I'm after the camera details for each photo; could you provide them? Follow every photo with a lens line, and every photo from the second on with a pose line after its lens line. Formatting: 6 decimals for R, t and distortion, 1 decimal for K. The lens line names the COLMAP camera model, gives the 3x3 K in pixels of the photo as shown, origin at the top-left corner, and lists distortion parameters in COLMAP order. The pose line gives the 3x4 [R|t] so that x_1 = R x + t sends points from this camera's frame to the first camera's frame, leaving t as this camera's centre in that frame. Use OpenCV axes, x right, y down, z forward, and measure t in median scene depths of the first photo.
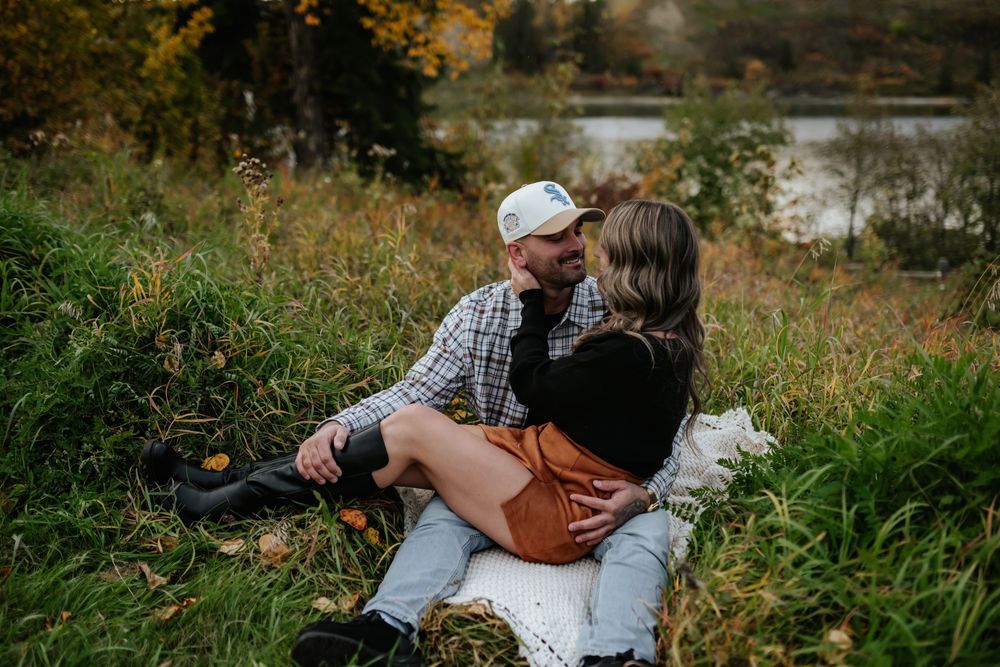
lens RADIAL K [[950.0, 0, 487.4], [0, 950.0, 332.6], [0, 0, 1]] dist [-0.064883, 0.089265]
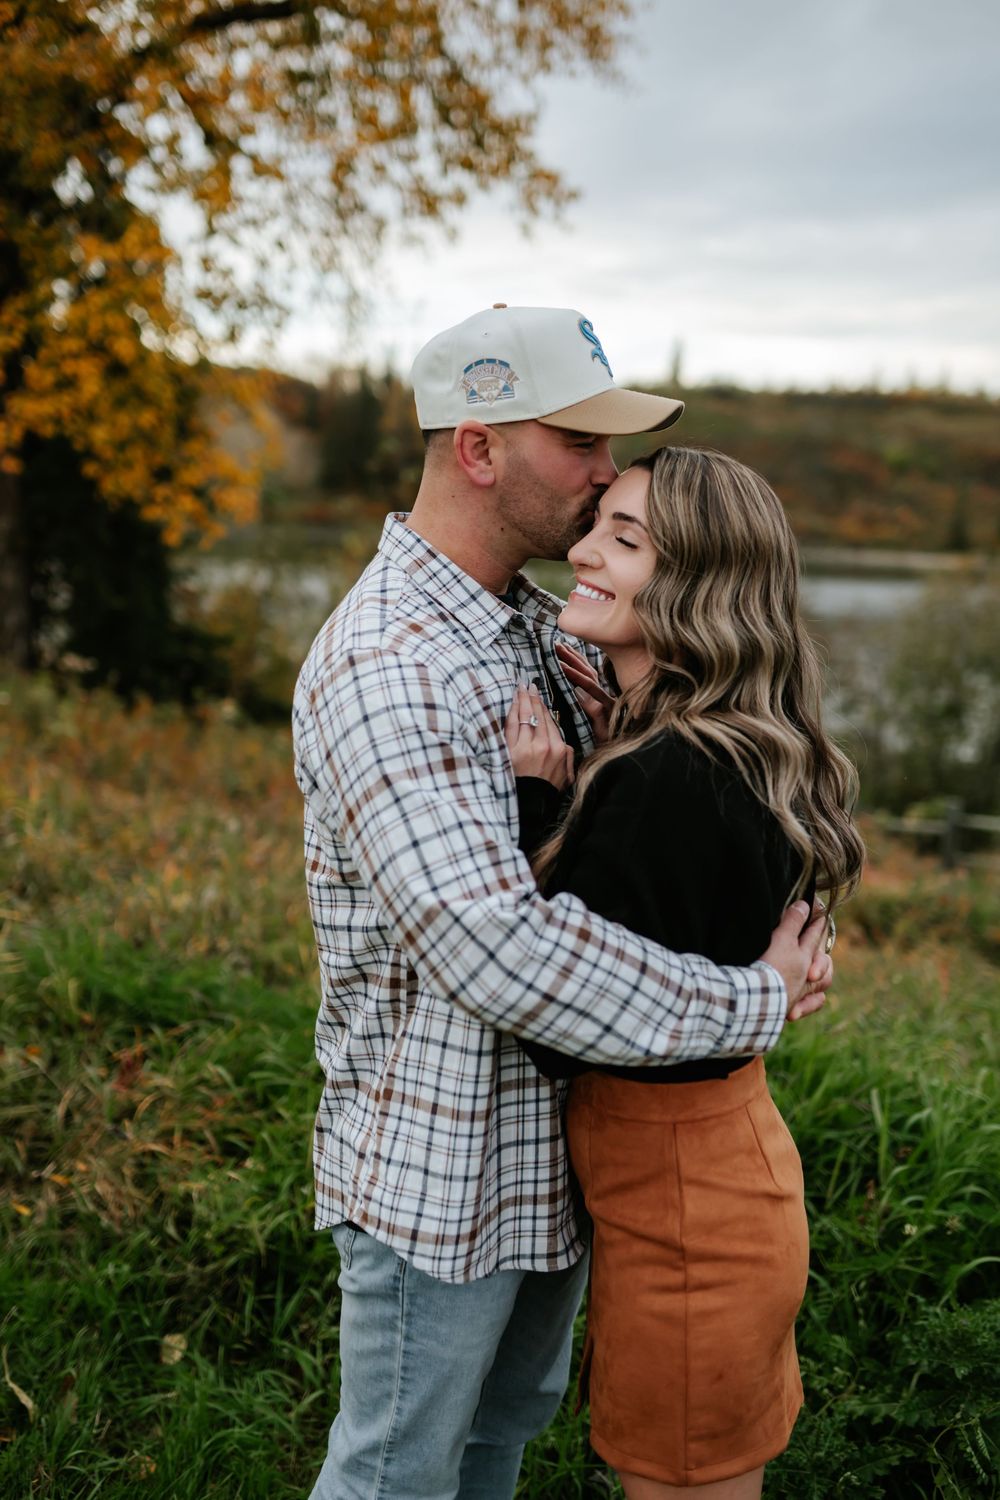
lens RADIAL K [[1456.9, 0, 500.0], [0, 1456.9, 750.0], [0, 0, 1]] dist [-0.011995, 0.008780]
pose [[0.992417, 0.025642, 0.120213, 0.067334], [-0.015220, 0.996108, -0.086821, -0.015165], [-0.121972, 0.084333, 0.988944, -0.166527]]
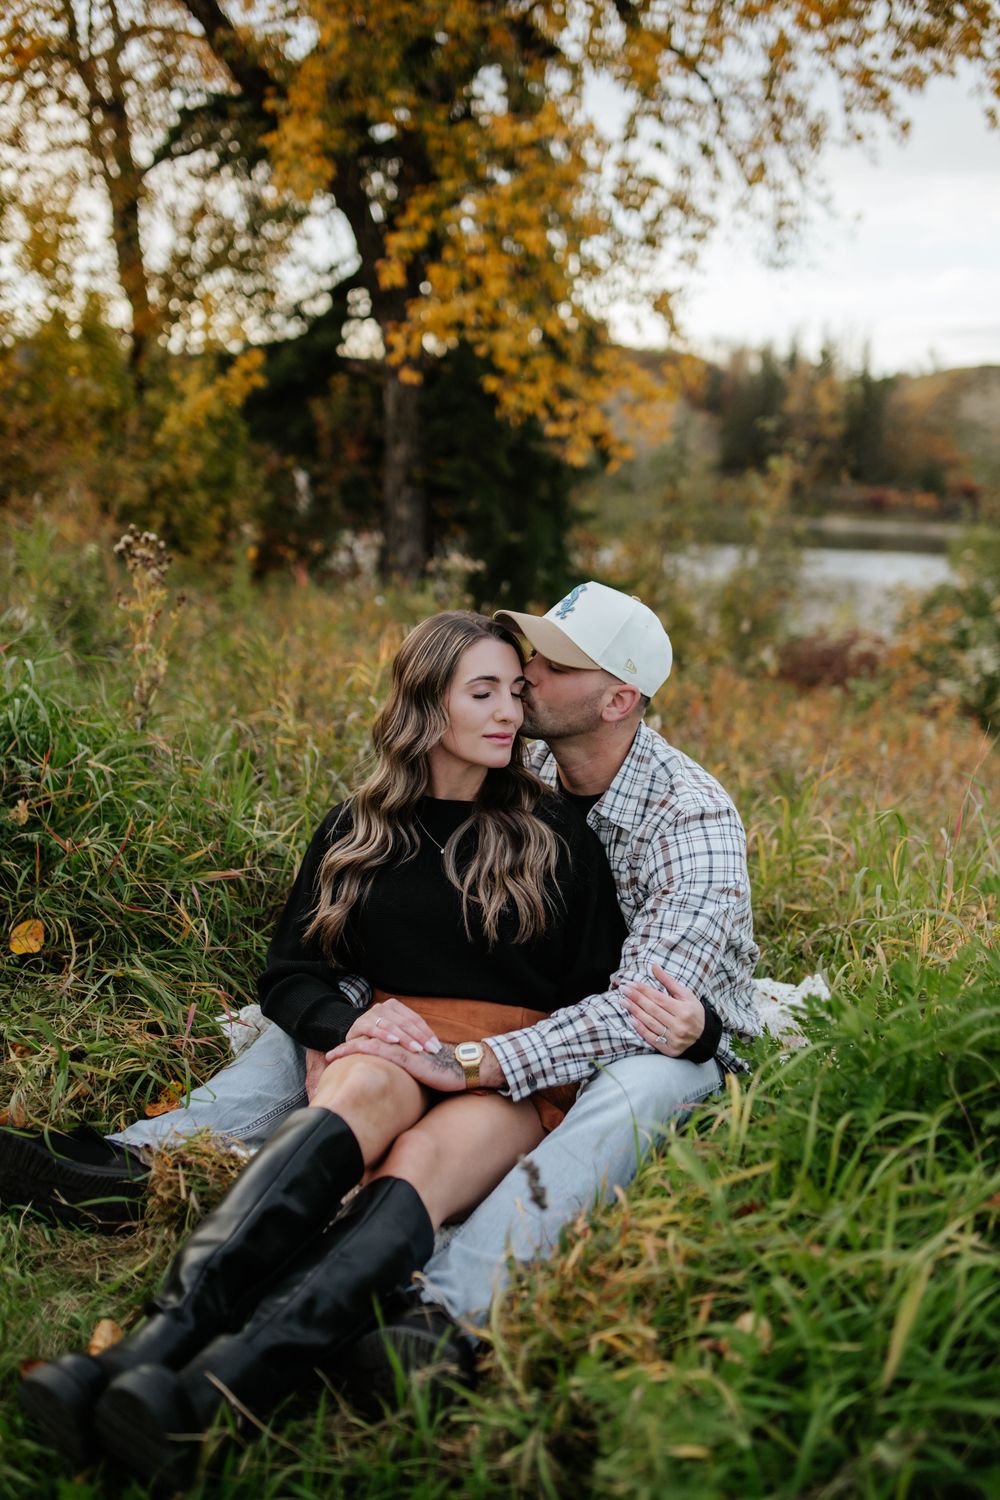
lens RADIAL K [[1425.0, 0, 500.0], [0, 1425.0, 750.0], [0, 0, 1]] dist [-0.064883, 0.089265]
pose [[0.987202, 0.076447, -0.139956, 0.047116], [-0.086906, 0.993739, -0.070208, 0.006163], [0.133712, 0.081473, 0.987666, 0.011286]]
